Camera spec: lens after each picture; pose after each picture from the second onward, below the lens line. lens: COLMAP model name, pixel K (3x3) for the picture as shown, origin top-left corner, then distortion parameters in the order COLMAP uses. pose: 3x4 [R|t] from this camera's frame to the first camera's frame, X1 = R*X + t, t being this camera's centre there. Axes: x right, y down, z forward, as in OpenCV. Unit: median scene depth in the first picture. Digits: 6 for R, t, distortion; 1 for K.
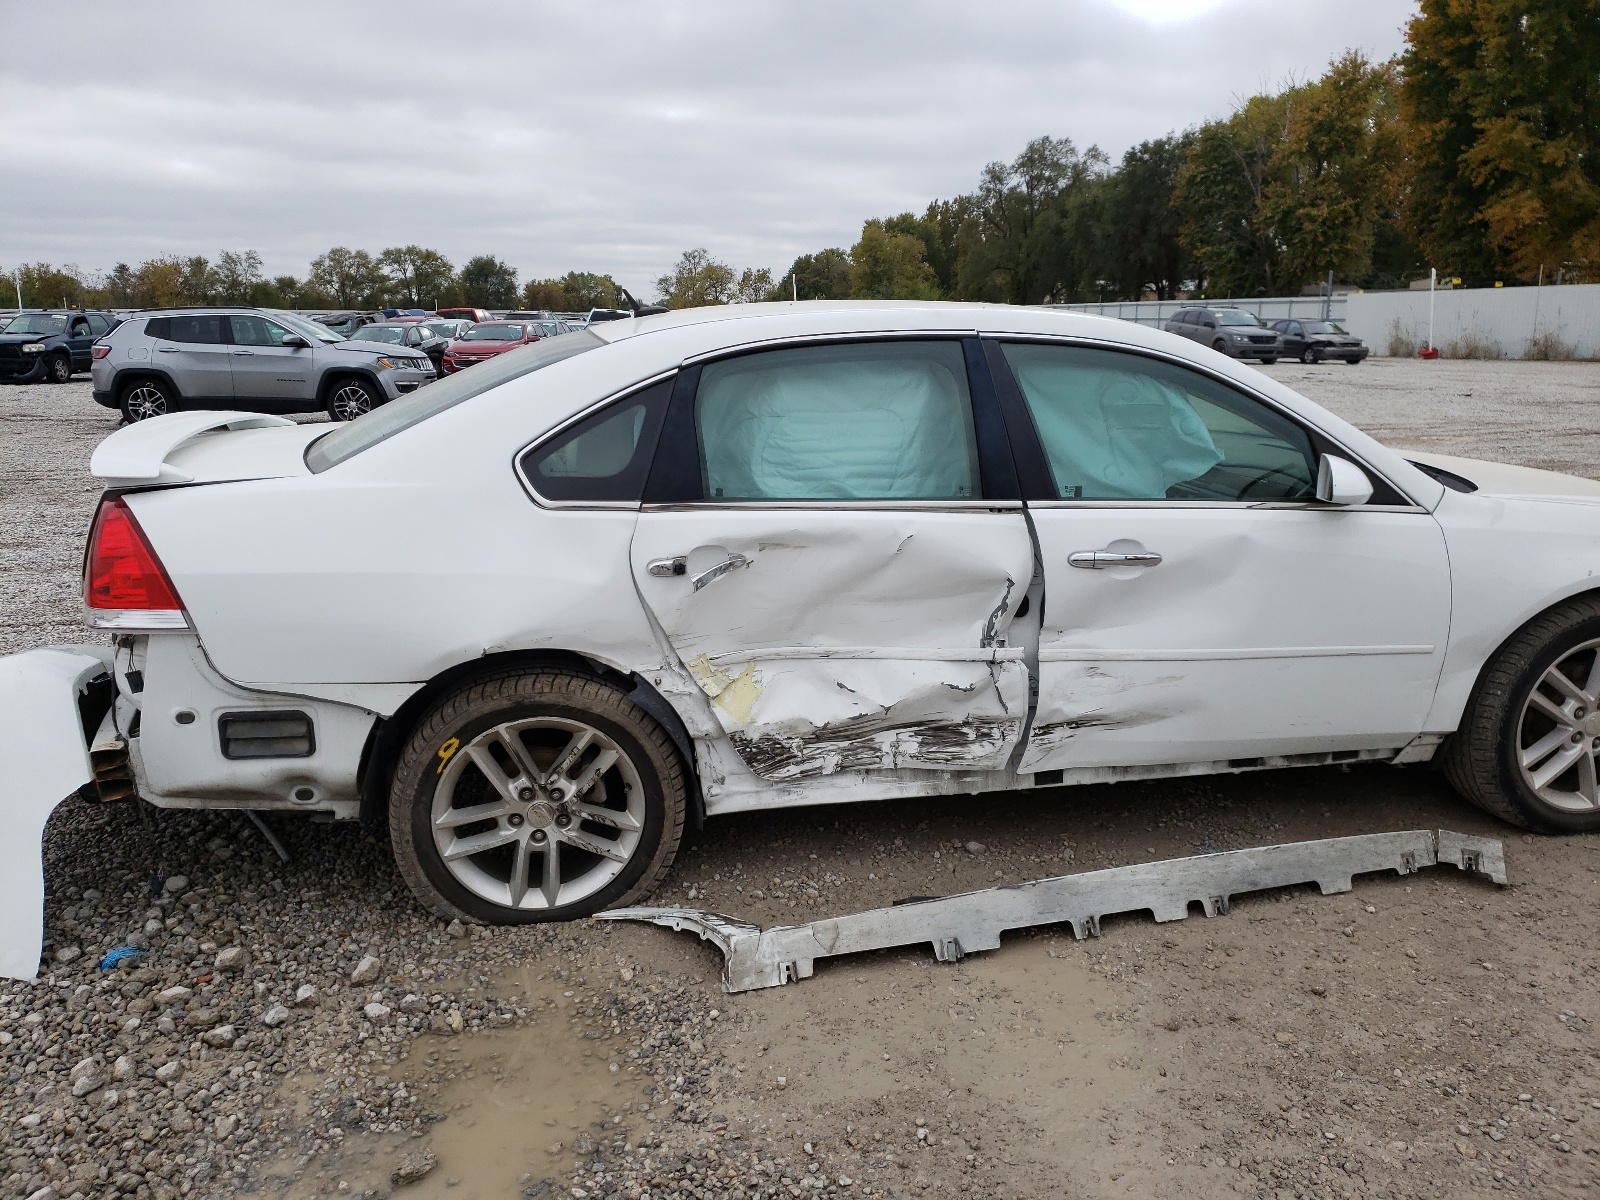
lens RADIAL K [[1197.1, 0, 789.1], [0, 1197.1, 599.2], [0, 0, 1]] dist [0.000016, 0.042779]
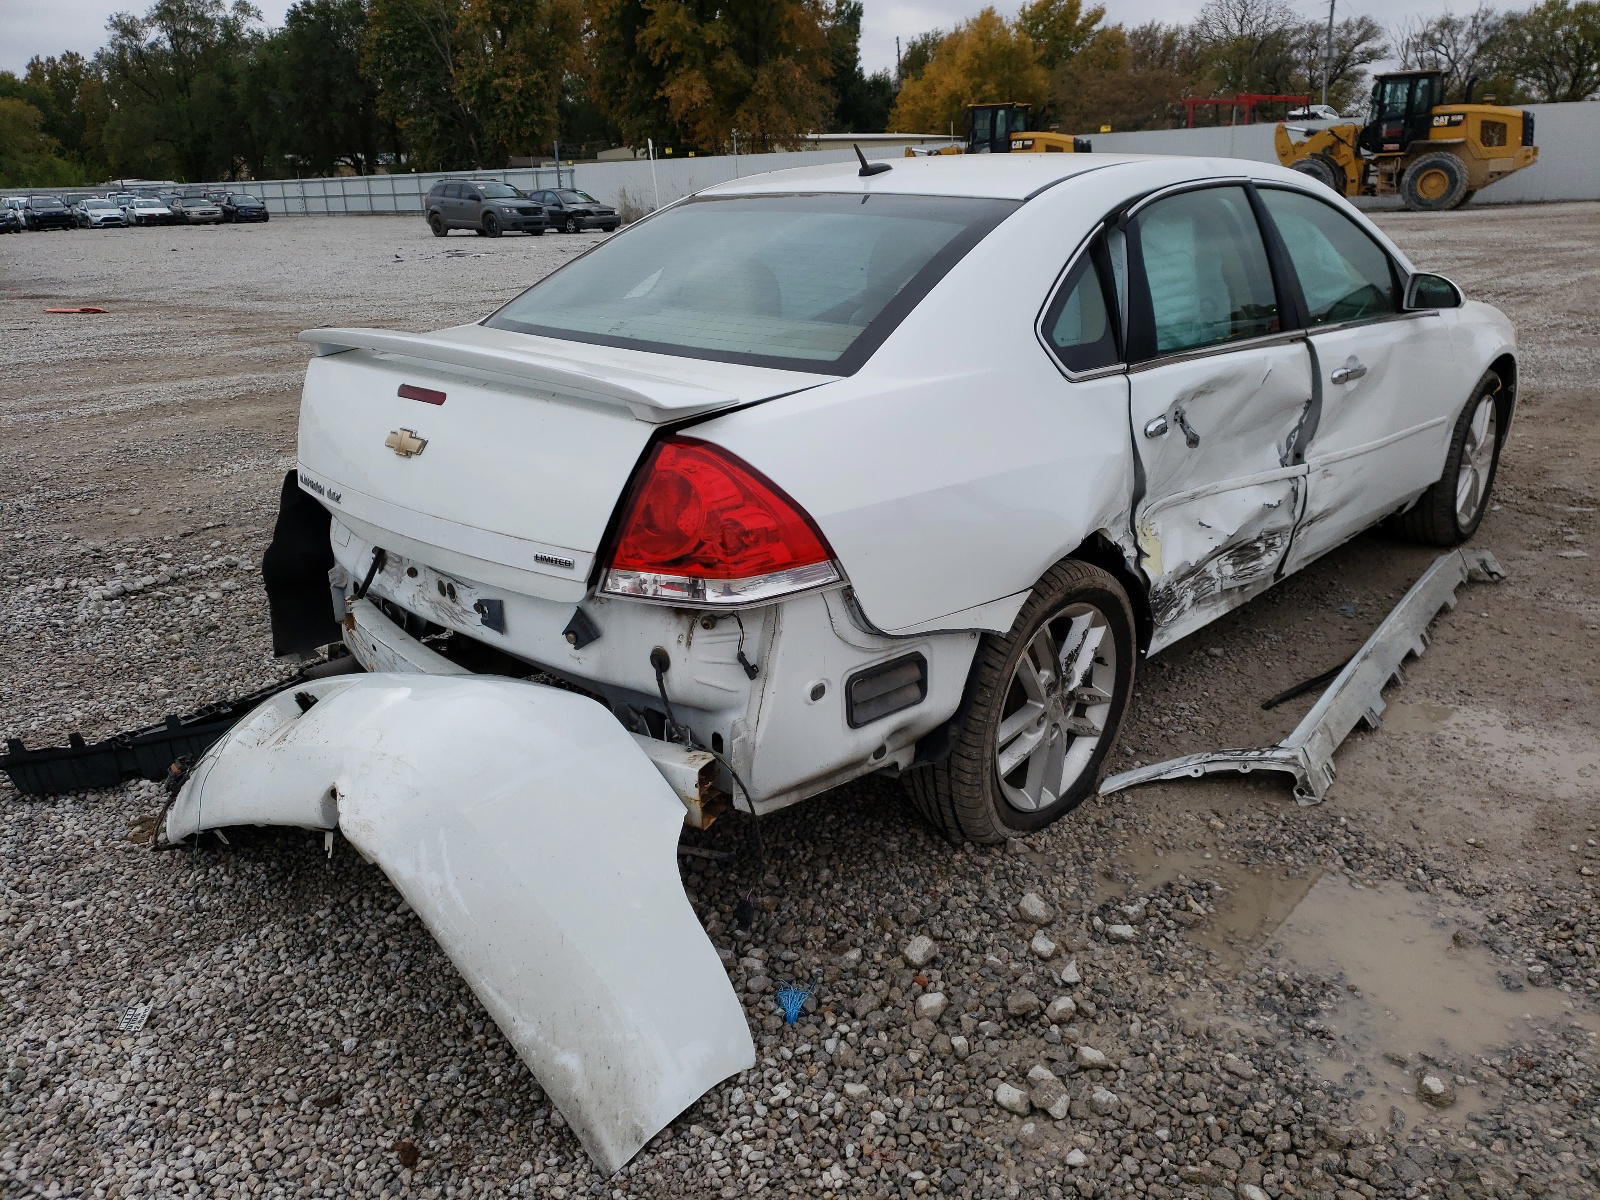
lens RADIAL K [[1197.1, 0, 789.1], [0, 1197.1, 599.2], [0, 0, 1]] dist [0.000016, 0.042779]
pose [[0.825845, -0.210218, 0.523248, -0.809265], [0.159079, 0.977077, 0.141471, -0.068527], [-0.540994, -0.033595, 0.840355, 0.296160]]
